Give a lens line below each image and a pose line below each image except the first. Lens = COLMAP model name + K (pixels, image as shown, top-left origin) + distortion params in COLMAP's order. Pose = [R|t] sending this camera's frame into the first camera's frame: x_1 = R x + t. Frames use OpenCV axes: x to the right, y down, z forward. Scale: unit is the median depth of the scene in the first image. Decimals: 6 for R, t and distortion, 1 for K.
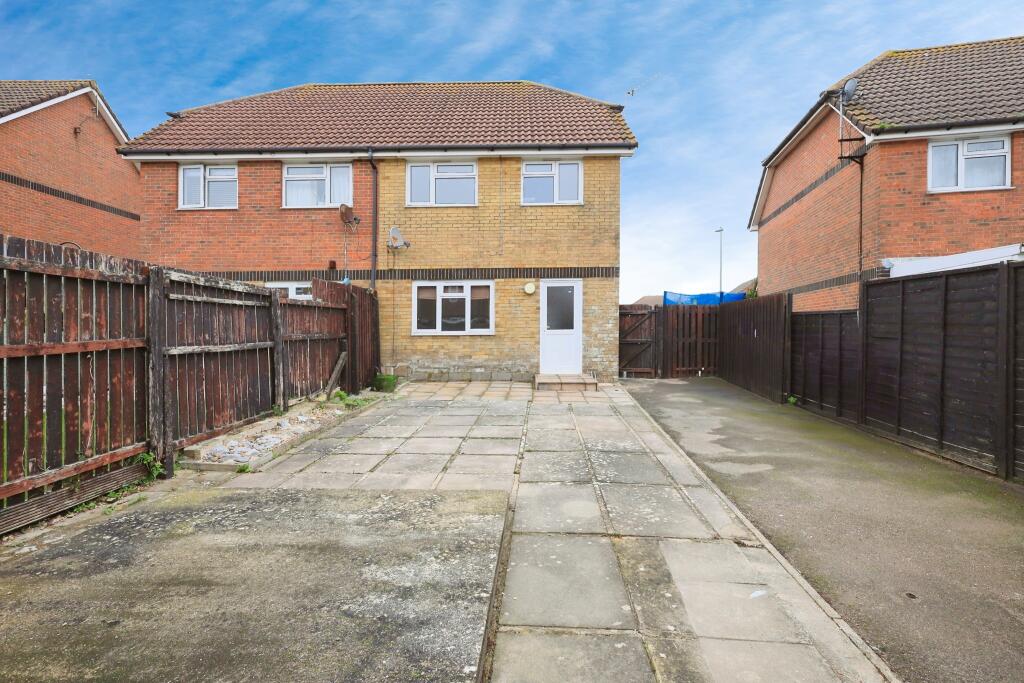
lens RADIAL K [[475.6, 0, 511.6], [0, 475.6, 341.4], [0, 0, 1]] dist [-0.003908, 0.000733]
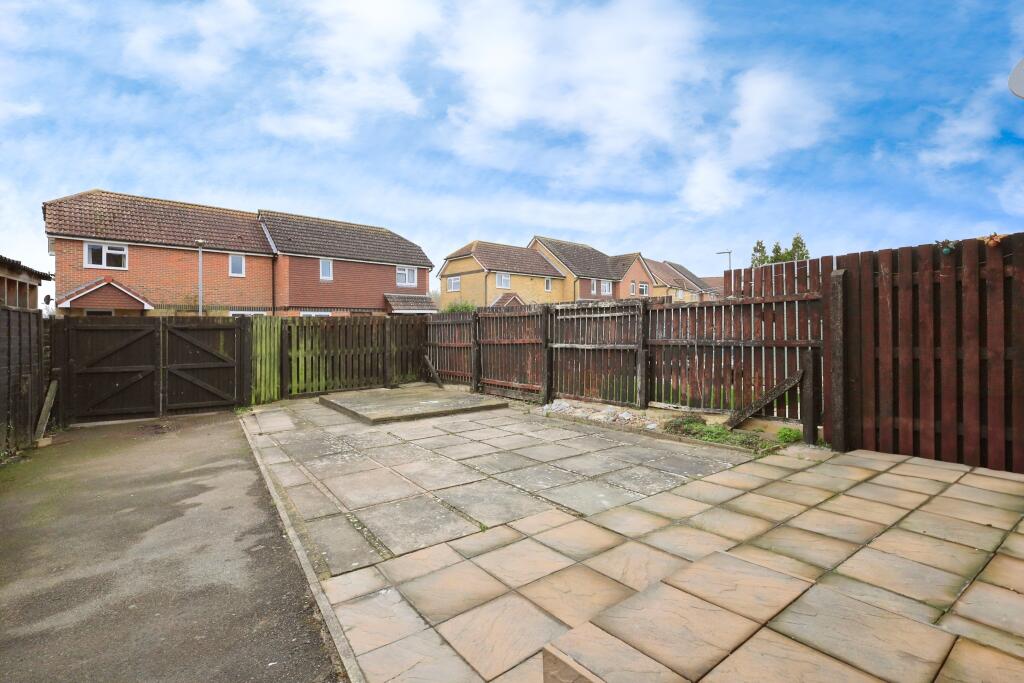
lens RADIAL K [[475.6, 0, 516.8], [0, 475.6, 330.6], [0, 0, 1]] dist [-0.003908, 0.000733]
pose [[-0.770634, 0.017361, -0.637041, 0.595569], [0.004430, 0.999751, 0.021888, -0.078017], [0.637262, 0.014046, -0.770519, 2.182782]]
